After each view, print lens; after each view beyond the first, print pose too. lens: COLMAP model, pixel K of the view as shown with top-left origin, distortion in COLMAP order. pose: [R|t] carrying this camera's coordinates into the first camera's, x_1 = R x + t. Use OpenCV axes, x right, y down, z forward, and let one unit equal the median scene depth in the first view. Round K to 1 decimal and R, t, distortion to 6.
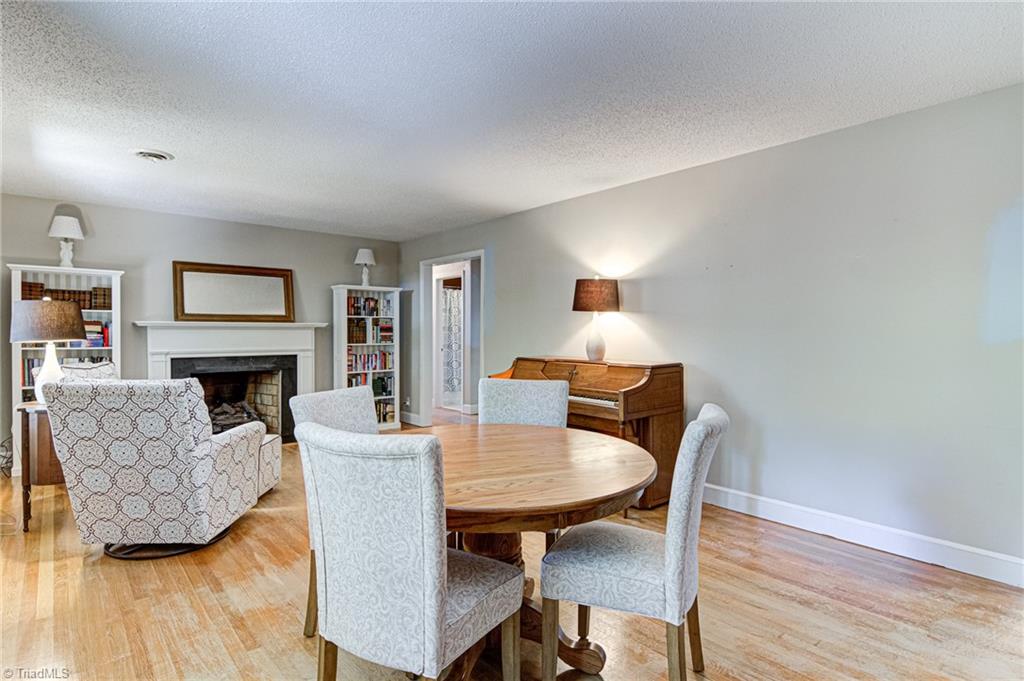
lens RADIAL K [[534.1, 0, 512.0], [0, 534.1, 340.5], [0, 0, 1]] dist [0.004382, -0.016851]
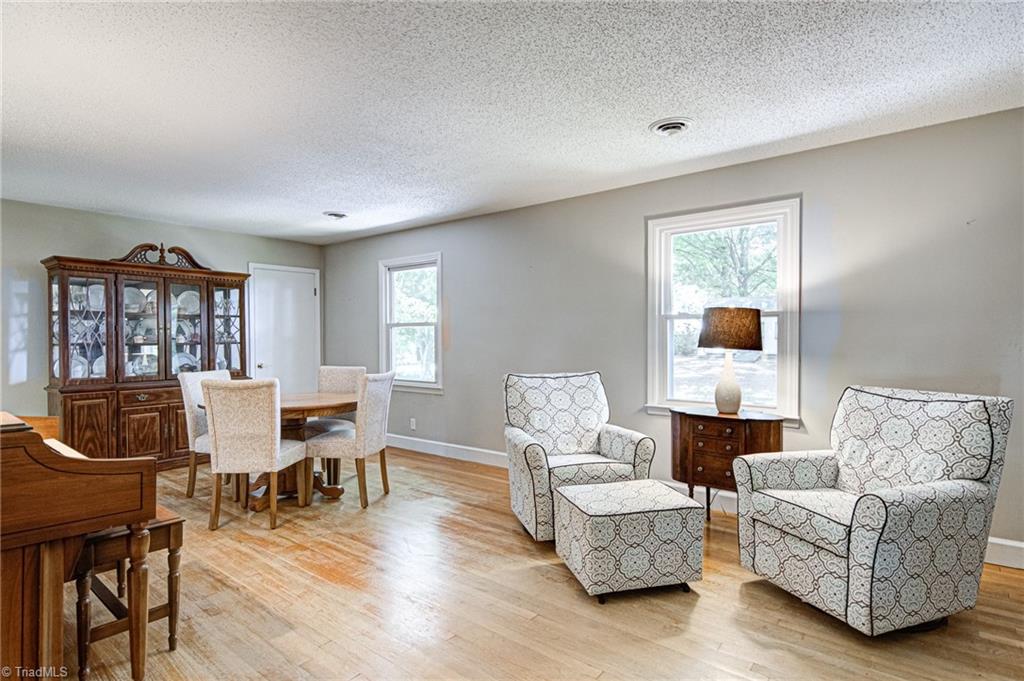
lens RADIAL K [[525.0, 0, 512.0], [0, 525.0, 340.5], [0, 0, 1]] dist [-0.002566, -0.000668]
pose [[-0.979377, -0.000623, -0.202041, -0.153148], [-0.004862, 0.999778, 0.020484, -0.016837], [0.201983, 0.021044, -0.979163, 1.029170]]
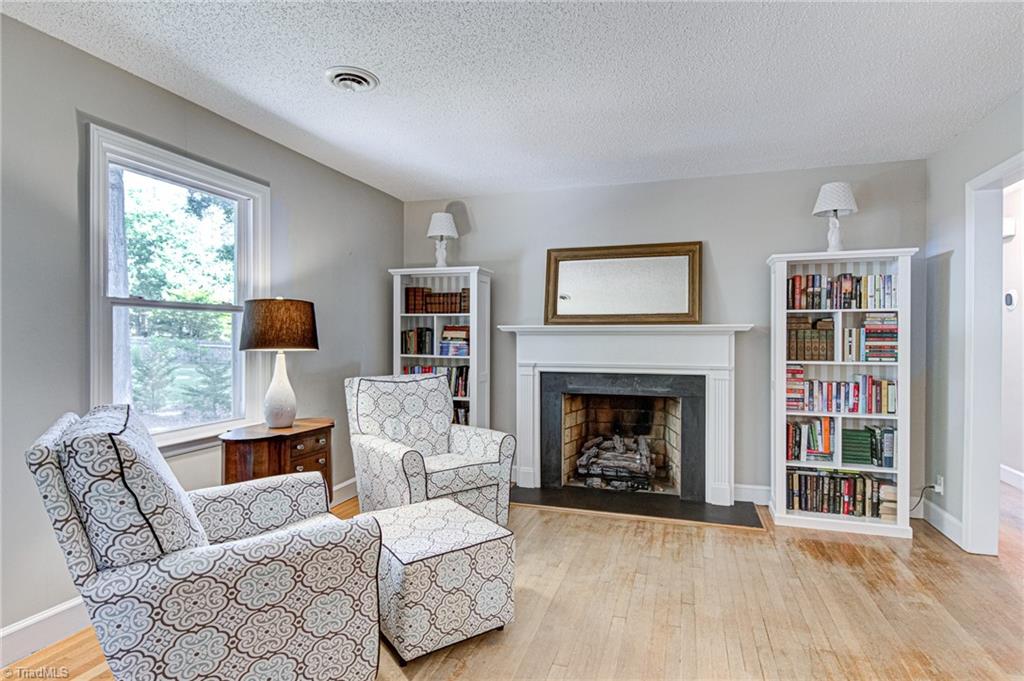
lens RADIAL K [[531.0, 0, 517.1], [0, 531.0, 341.5], [0, 0, 1]] dist [0.016306, -0.016815]
pose [[0.528566, 0.006593, -0.848867, 0.010444], [-0.014813, 0.999889, -0.001457, -0.008895], [0.848763, 0.013344, 0.528605, 0.482395]]
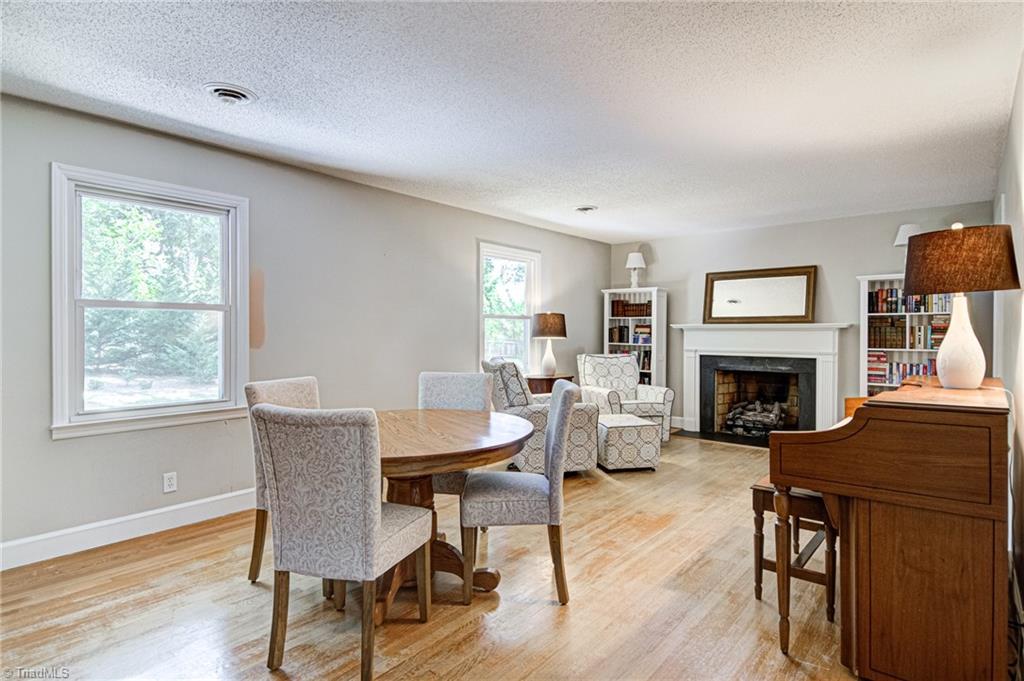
lens RADIAL K [[531.0, 0, 517.1], [0, 531.0, 341.5], [0, 0, 1]] dist [0.016306, -0.016815]
pose [[0.163782, 0.016157, -0.986364, 0.408511], [-0.018837, 0.999735, 0.013248, -0.004634], [0.986317, 0.016410, 0.164043, 0.348457]]
